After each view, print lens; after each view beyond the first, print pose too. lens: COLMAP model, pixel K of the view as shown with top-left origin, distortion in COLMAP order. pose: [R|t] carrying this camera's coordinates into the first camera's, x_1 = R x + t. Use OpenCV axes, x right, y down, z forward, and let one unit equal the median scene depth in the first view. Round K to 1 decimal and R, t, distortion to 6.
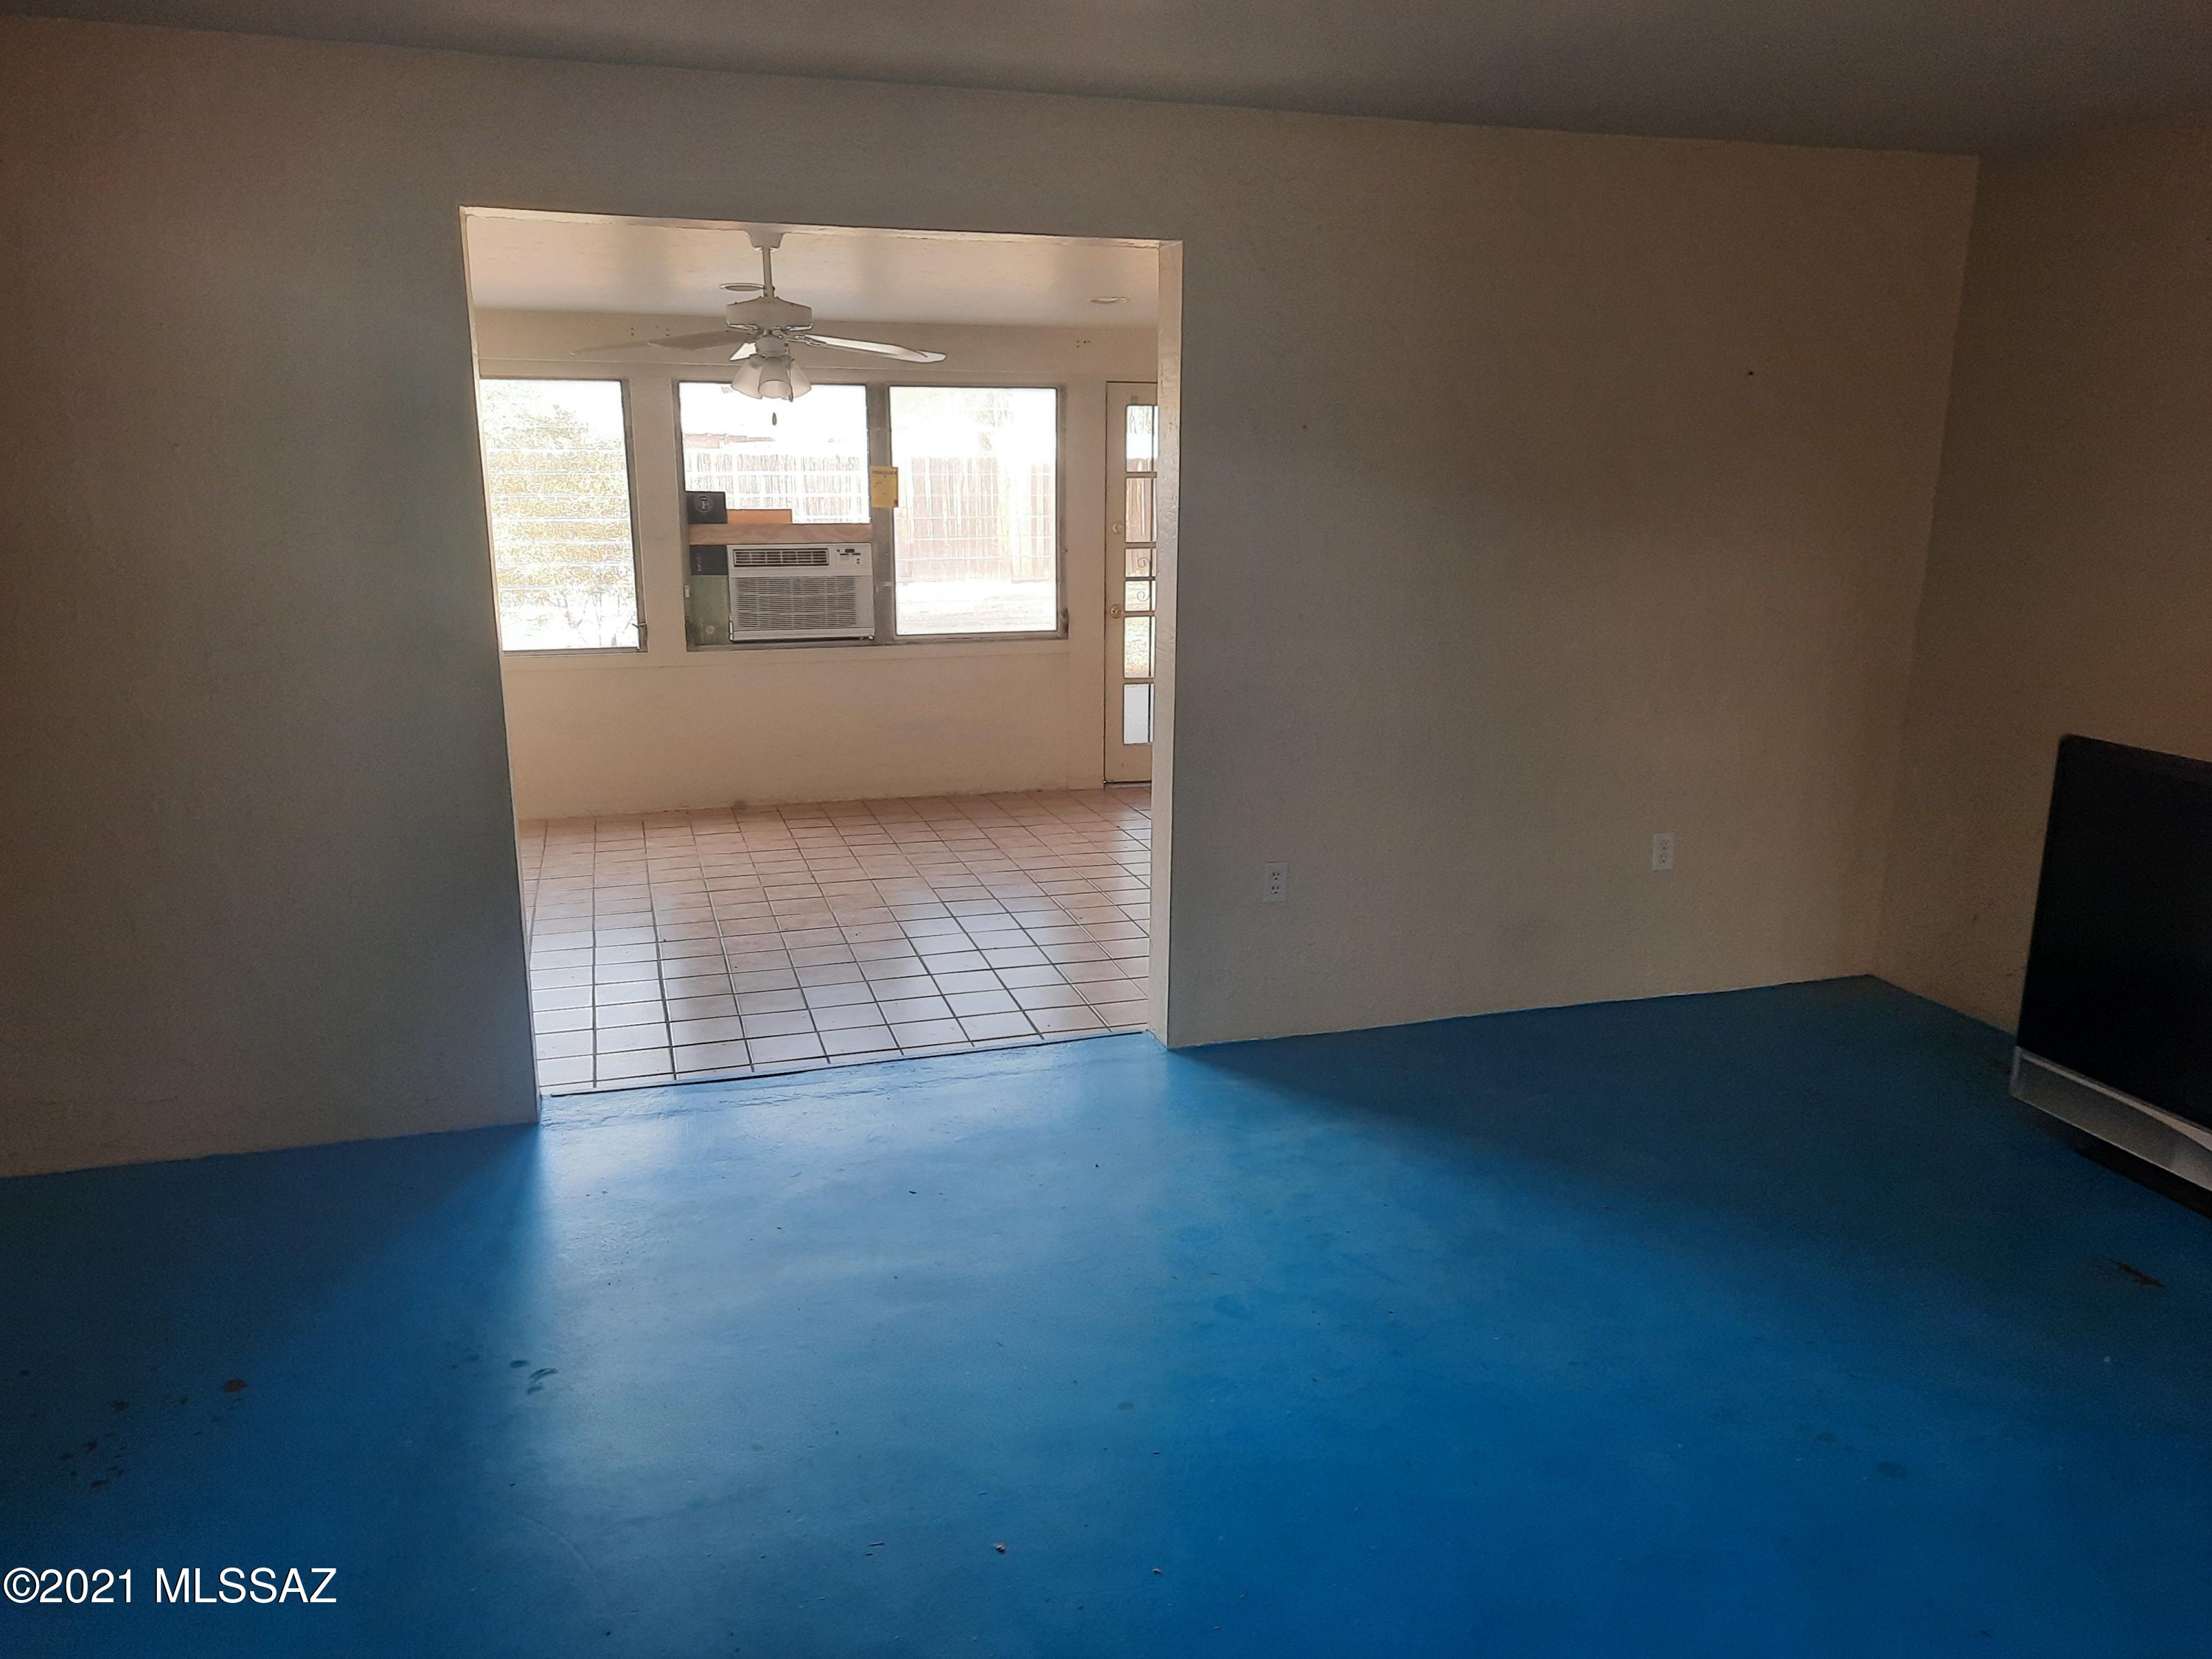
lens RADIAL K [[1619.4, 0, 1106.0], [0, 1619.4, 829.5], [0, 0, 1]] dist [0.078522, -0.000335]
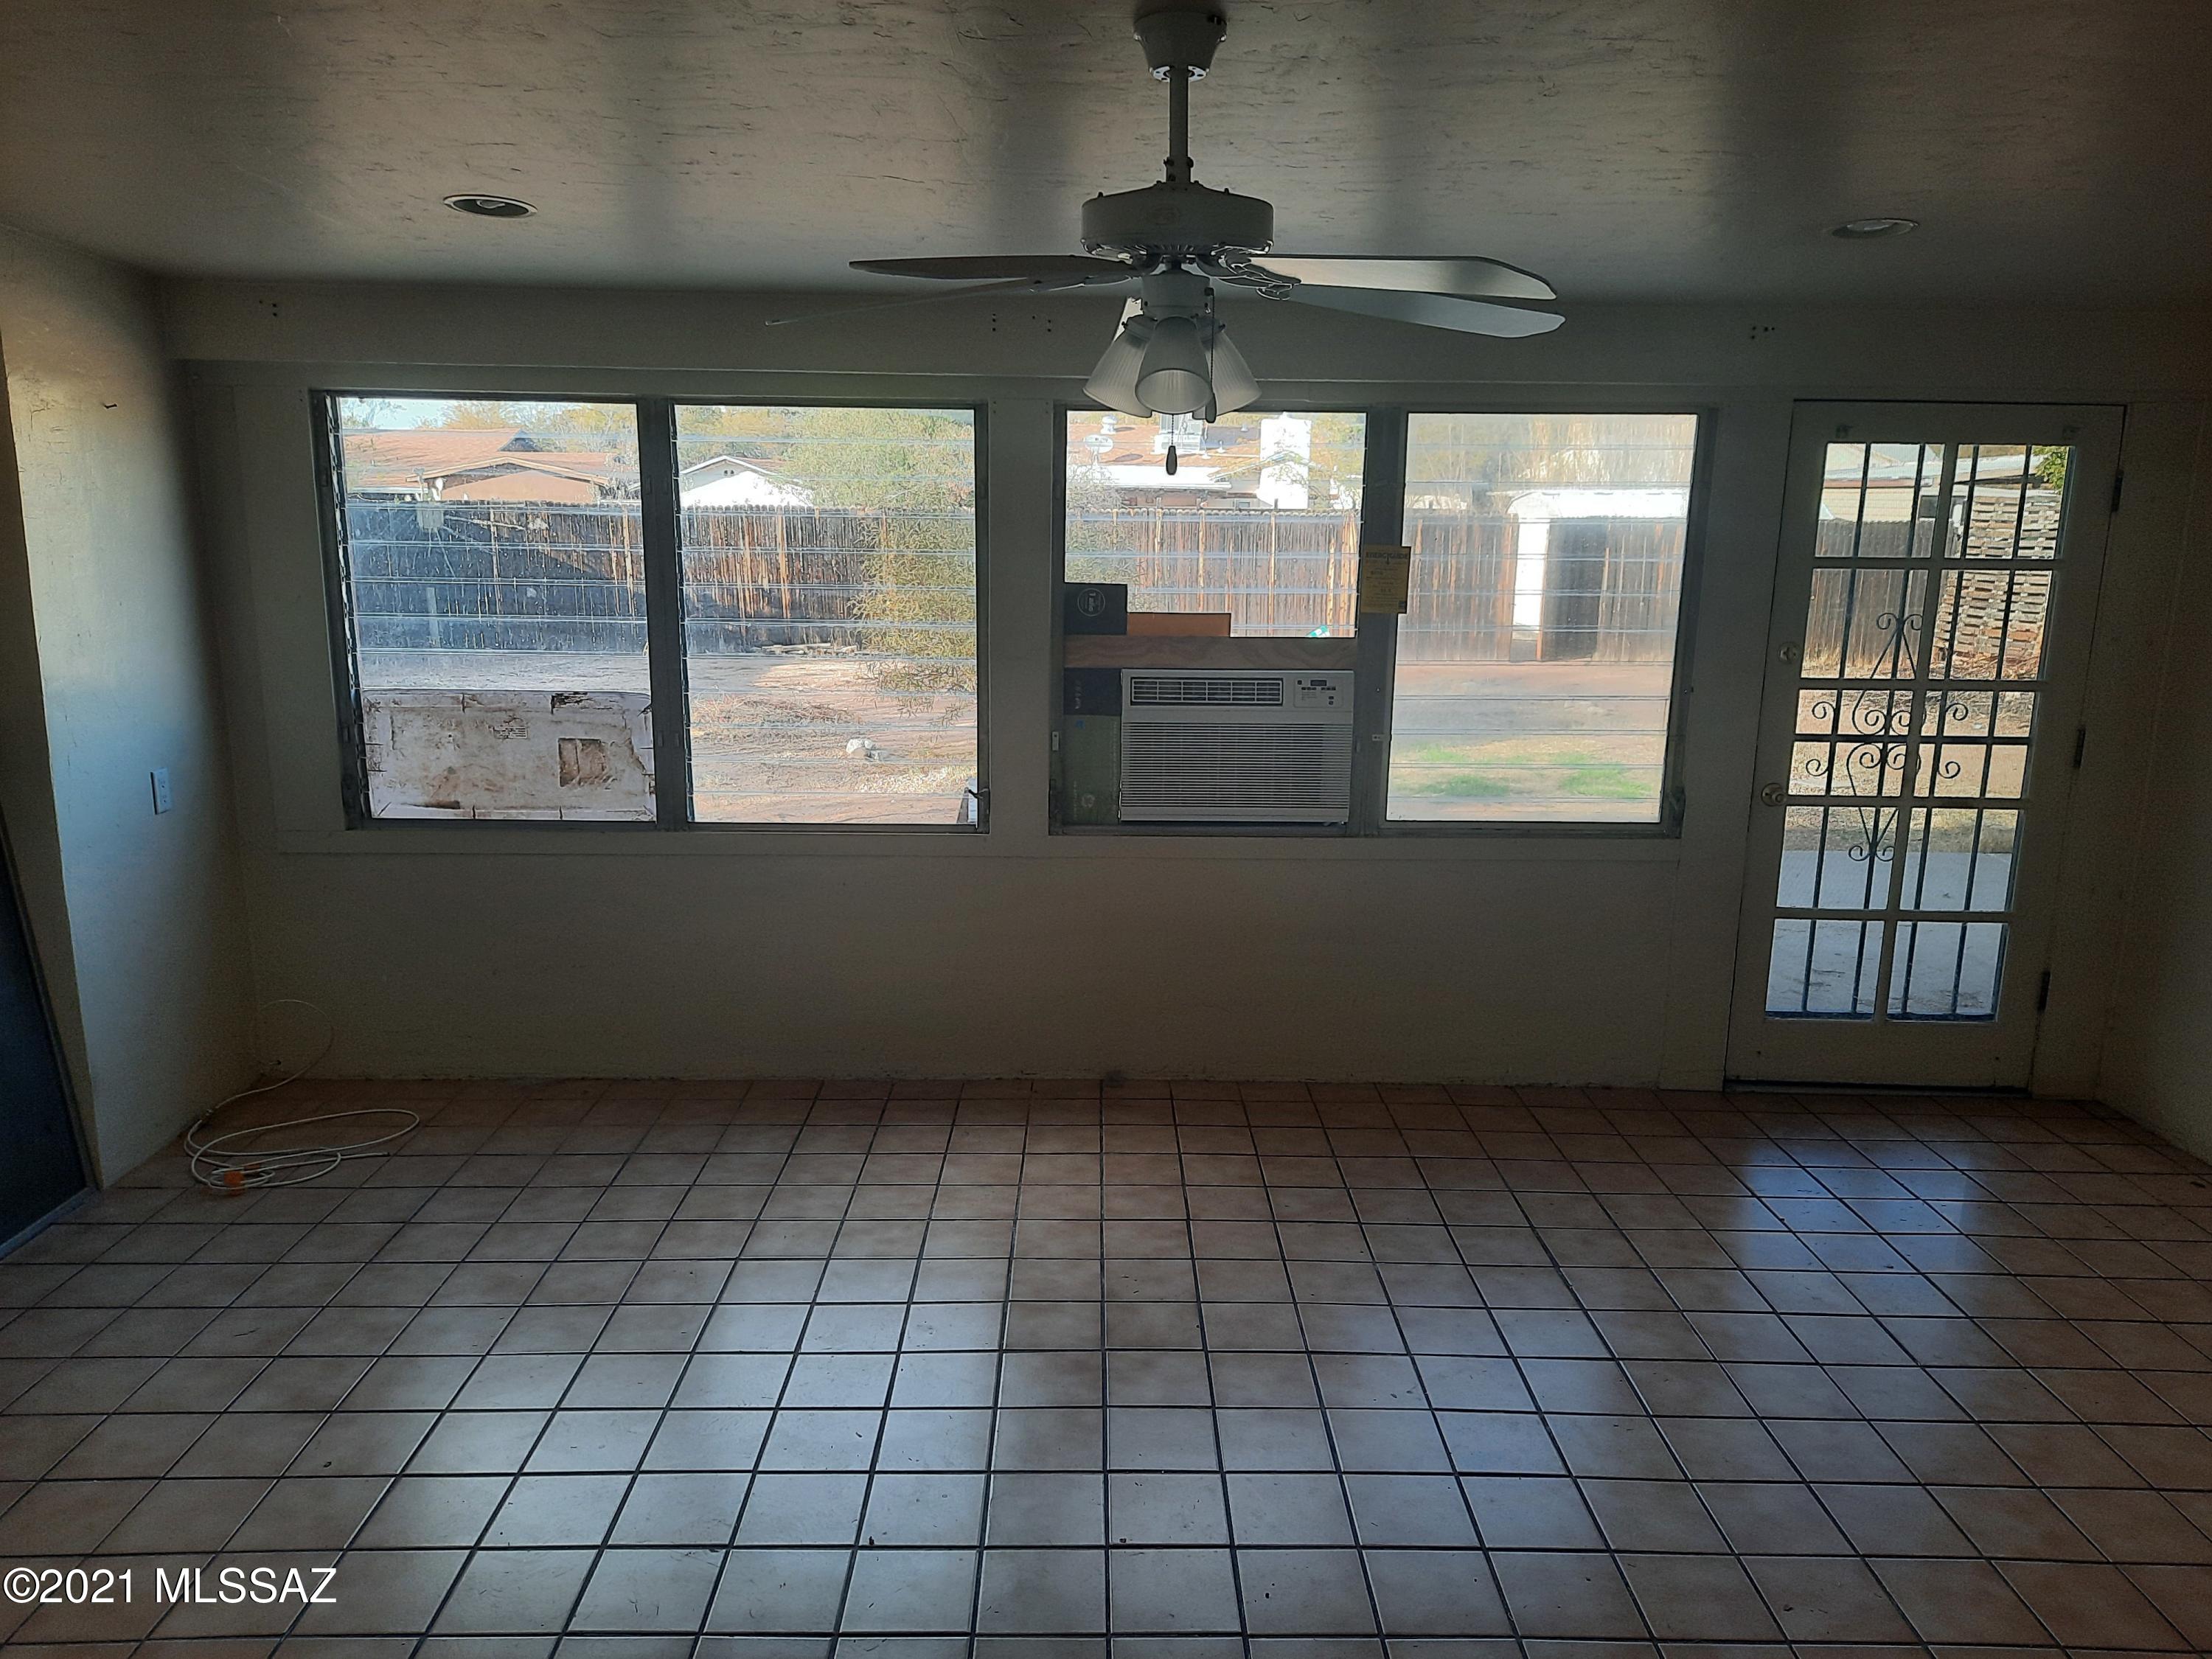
lens RADIAL K [[1619.4, 0, 1106.0], [0, 1619.4, 829.5], [0, 0, 1]] dist [0.078522, -0.000335]
pose [[0.958908, 0.067766, -0.275505, -0.064109], [-0.076668, 0.996821, -0.021657, -0.099320], [0.273162, 0.041890, 0.961056, 0.406190]]
